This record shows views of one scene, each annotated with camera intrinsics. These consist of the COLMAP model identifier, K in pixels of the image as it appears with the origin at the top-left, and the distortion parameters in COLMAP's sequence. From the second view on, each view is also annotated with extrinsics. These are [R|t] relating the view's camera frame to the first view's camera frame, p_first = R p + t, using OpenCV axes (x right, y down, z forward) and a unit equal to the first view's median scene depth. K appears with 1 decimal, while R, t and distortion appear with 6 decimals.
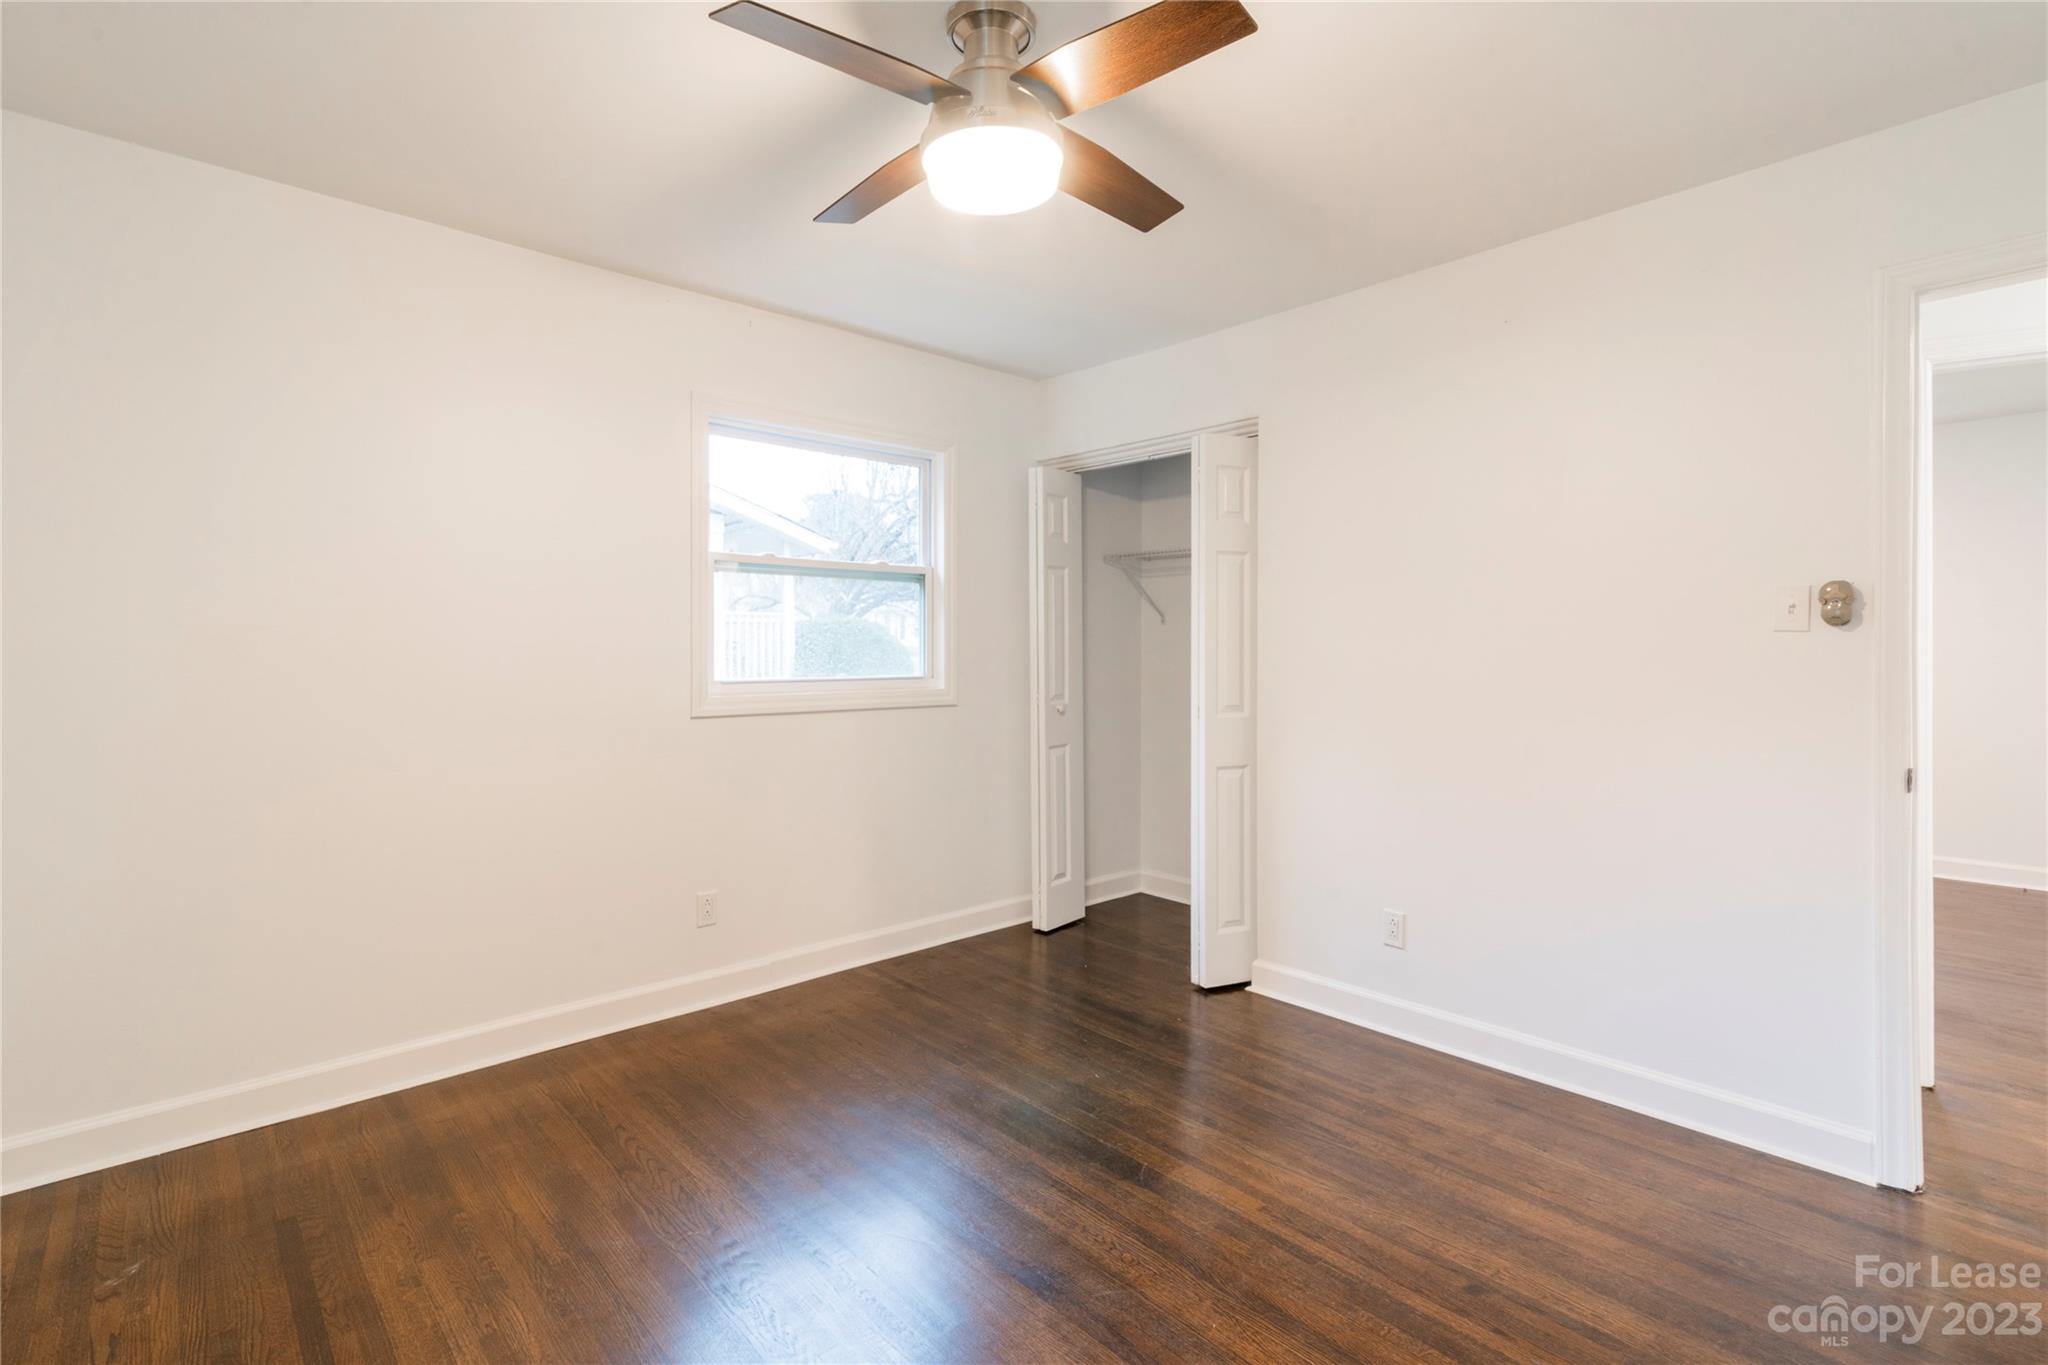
lens RADIAL K [[942.5, 0, 1008.3], [0, 942.5, 664.3], [0, 0, 1]] dist [0.017236, -0.002148]
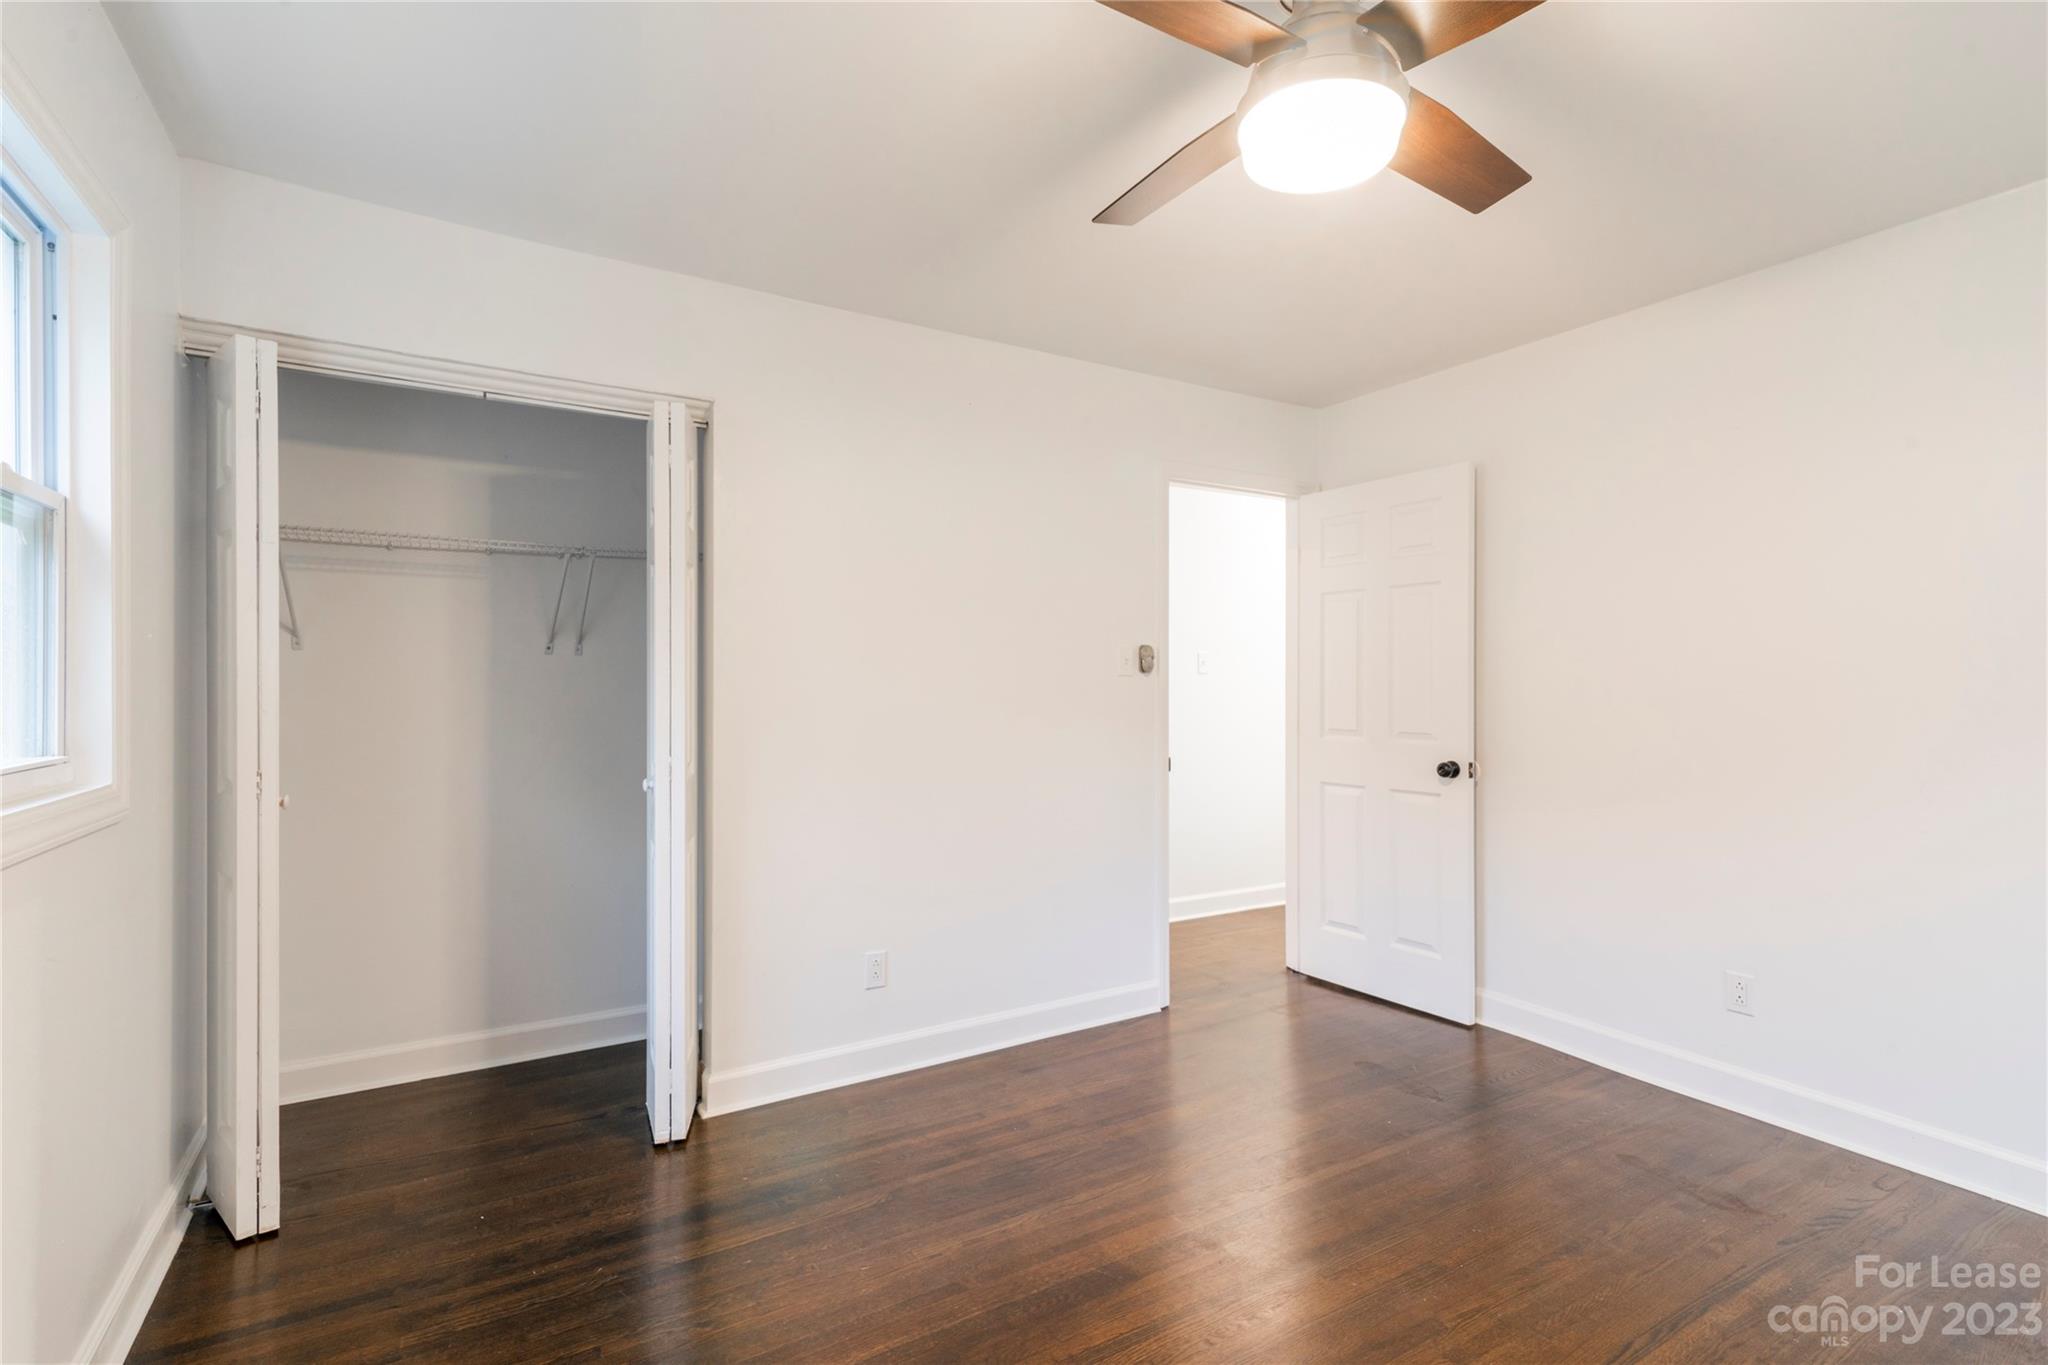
lens RADIAL K [[942.5, 0, 1027.1], [0, 942.5, 693.6], [0, 0, 1]] dist [0.017236, -0.002148]
pose [[0.193764, -0.000469, 0.981048, -0.609093], [0.022457, 0.999740, -0.003958, -0.003207], [-0.980791, 0.022798, 0.193724, 0.734594]]
